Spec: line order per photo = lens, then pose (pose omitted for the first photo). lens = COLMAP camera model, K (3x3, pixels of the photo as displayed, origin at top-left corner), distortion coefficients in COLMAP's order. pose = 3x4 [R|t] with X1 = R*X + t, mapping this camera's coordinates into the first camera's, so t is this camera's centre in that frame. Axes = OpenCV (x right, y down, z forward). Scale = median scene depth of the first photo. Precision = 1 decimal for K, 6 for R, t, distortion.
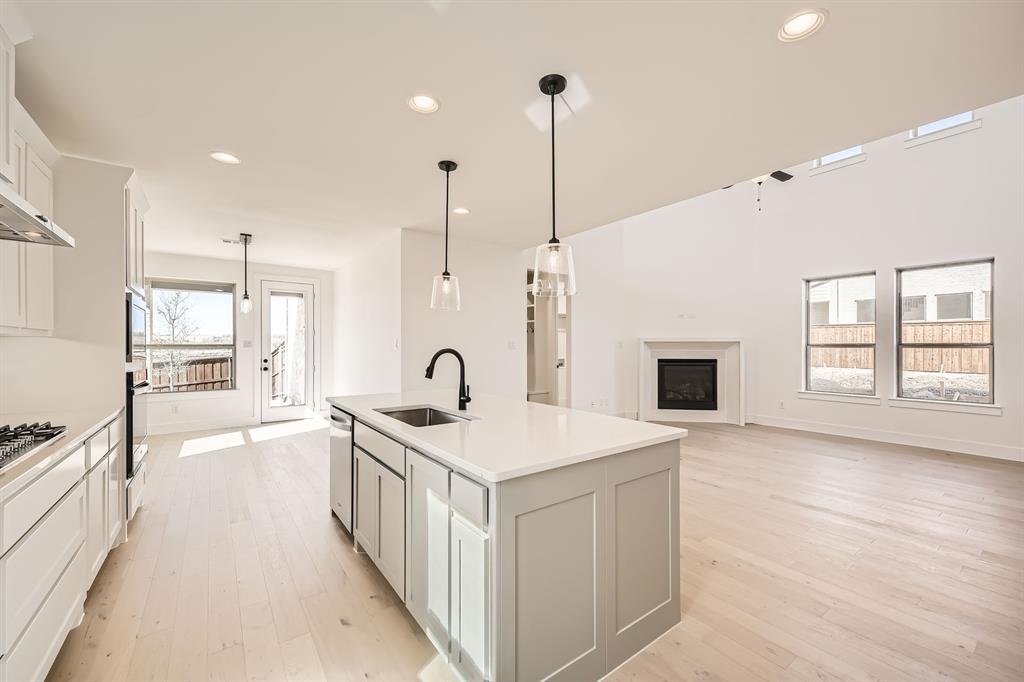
lens RADIAL K [[405.3, 0, 509.7], [0, 405.3, 346.2], [0, 0, 1]] dist [0.001314, 0.000344]
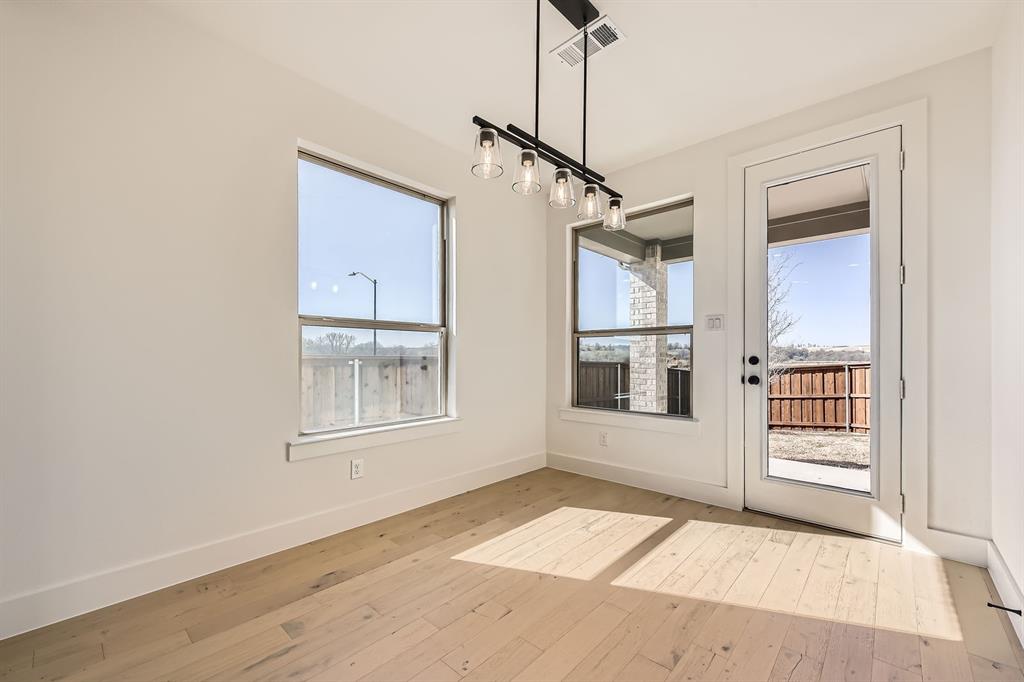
lens RADIAL K [[405.3, 0, 514.0], [0, 405.3, 352.1], [0, 0, 1]] dist [0.001314, 0.000344]
pose [[0.185853, -0.014124, -0.982476, -0.112556], [-0.000099, 0.999896, -0.014393, 0.015540], [0.982578, 0.002773, 0.185832, 0.315005]]
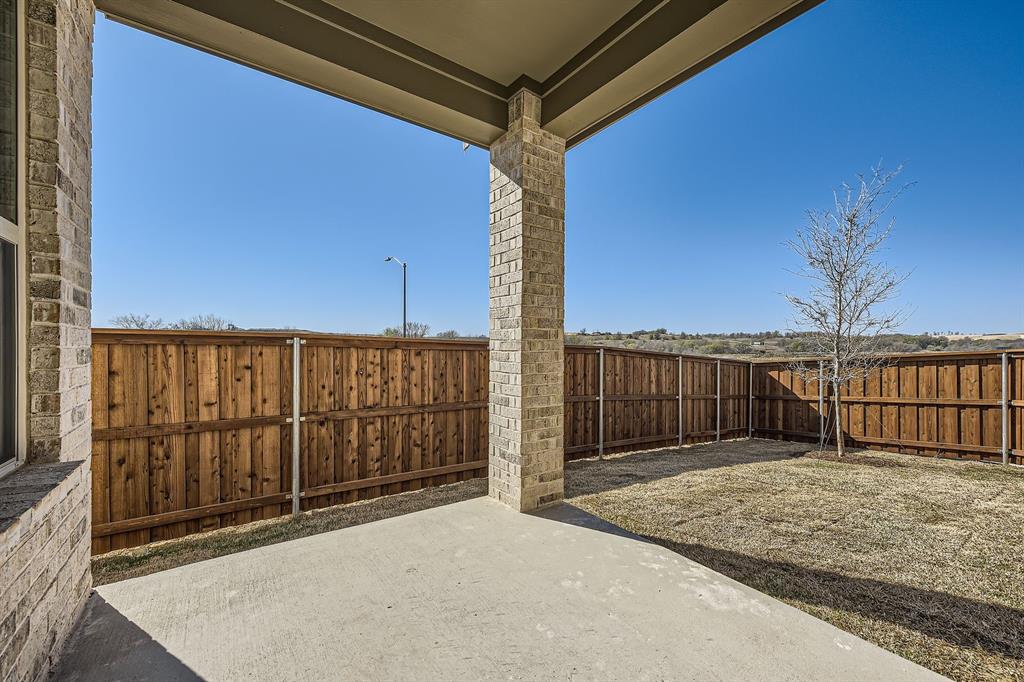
lens RADIAL K [[405.3, 0, 511.1], [0, 405.3, 346.6], [0, 0, 1]] dist [0.001314, 0.000344]
pose [[-0.006954, -0.000658, -0.999976, -0.270475], [-0.001852, 0.999998, -0.000646, 0.023100], [0.999974, 0.001848, -0.006956, 0.502351]]
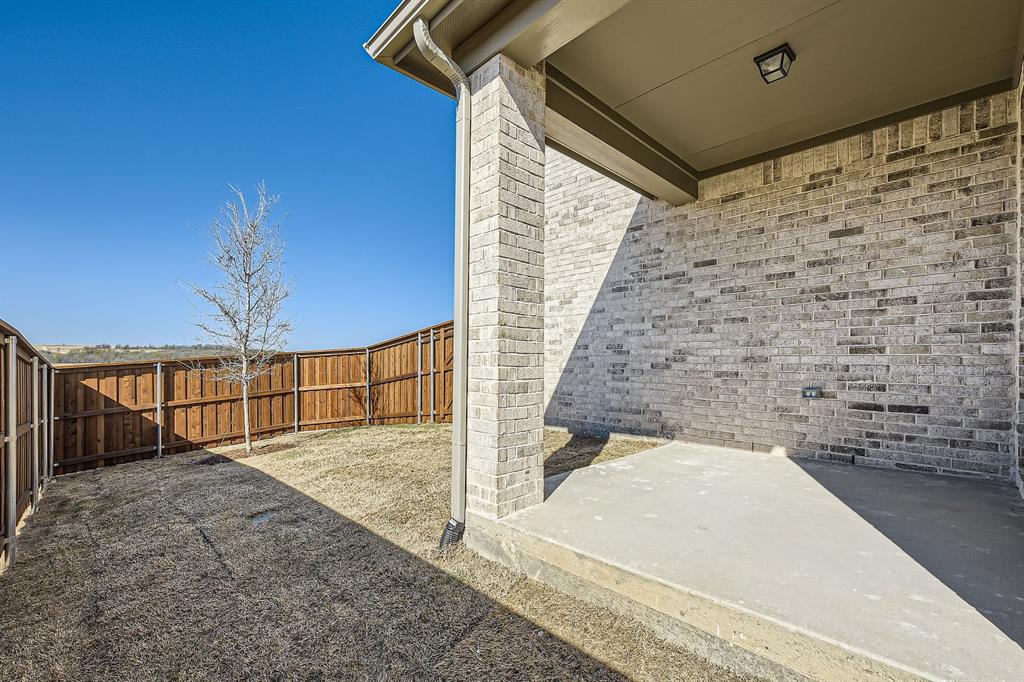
lens RADIAL K [[427.3, 0, 515.9], [0, 427.3, 360.1], [0, 0, 1]] dist [0.000870, 0.000074]
pose [[0.989191, 0.000183, 0.146632, -0.477824], [-0.000350, 0.999999, 0.001113, 0.036900], [-0.146632, -0.001152, 0.989191, 0.340017]]
